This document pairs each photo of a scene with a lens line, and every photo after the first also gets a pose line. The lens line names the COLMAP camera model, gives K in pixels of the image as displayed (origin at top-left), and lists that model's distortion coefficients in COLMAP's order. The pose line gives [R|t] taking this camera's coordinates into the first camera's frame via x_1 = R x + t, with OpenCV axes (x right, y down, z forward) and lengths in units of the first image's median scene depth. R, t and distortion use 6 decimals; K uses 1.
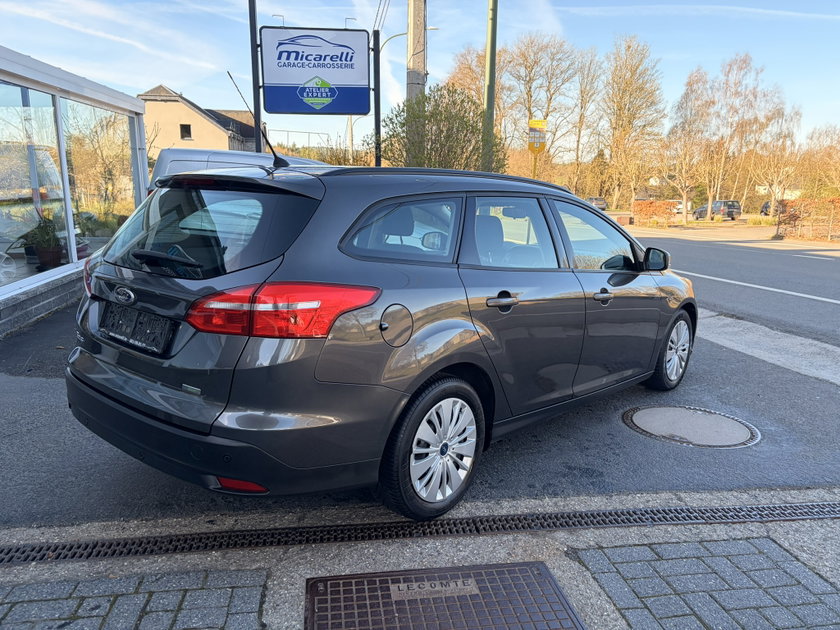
lens RADIAL K [[646.1, 0, 420.0], [0, 646.1, 315.0], [0, 0, 1]] dist [0.052021, -0.044803]
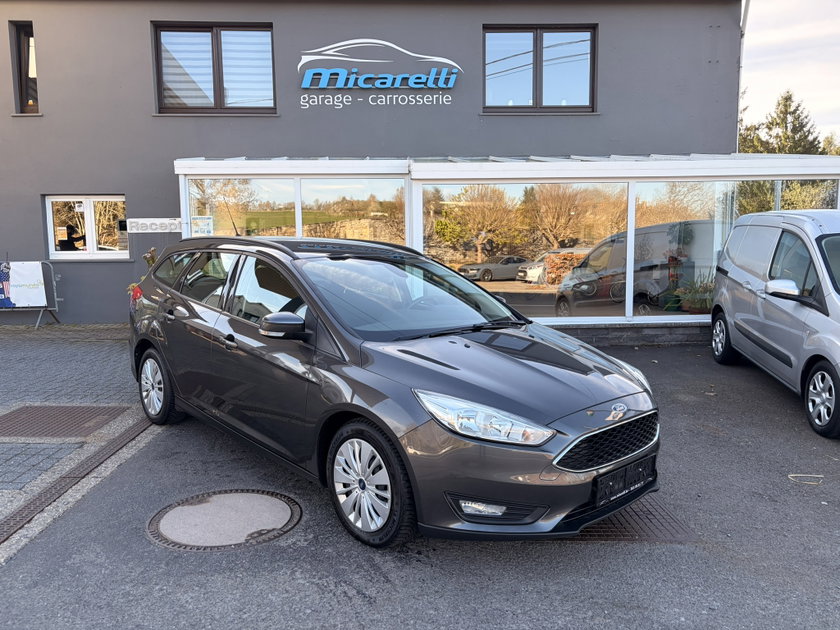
lens RADIAL K [[646.1, 0, 420.0], [0, 646.1, 315.0], [0, 0, 1]] dist [0.052021, -0.044803]
pose [[-0.103055, 0.090042, -0.990592, 0.446447], [-0.199685, 0.973747, 0.109285, -0.086506], [0.974426, 0.209069, -0.082370, 0.465086]]
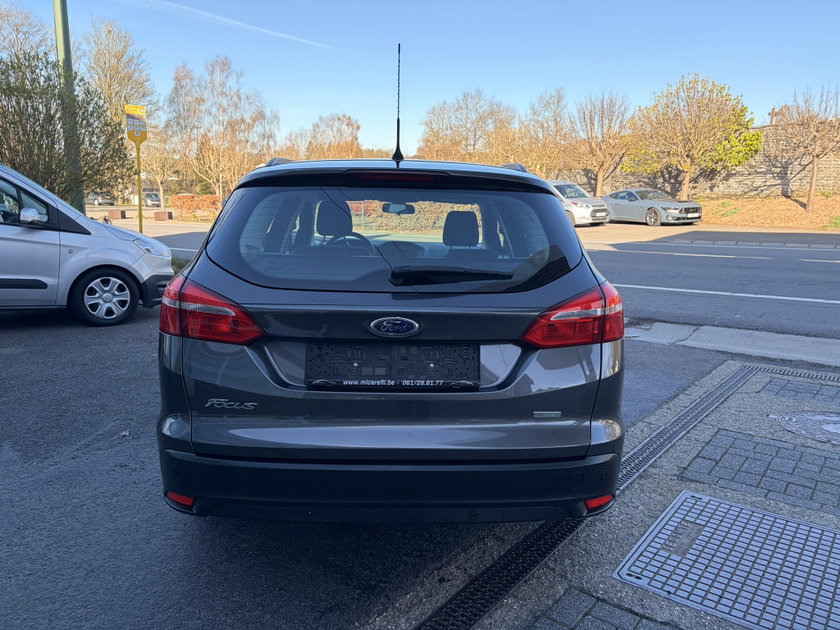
lens RADIAL K [[646.1, 0, 420.0], [0, 646.1, 315.0], [0, 0, 1]] dist [0.052021, -0.044803]
pose [[0.716381, -0.139164, 0.683690, -0.221988], [0.133020, 0.989174, 0.061963, -0.020363], [-0.684911, 0.046555, 0.727138, 0.099080]]
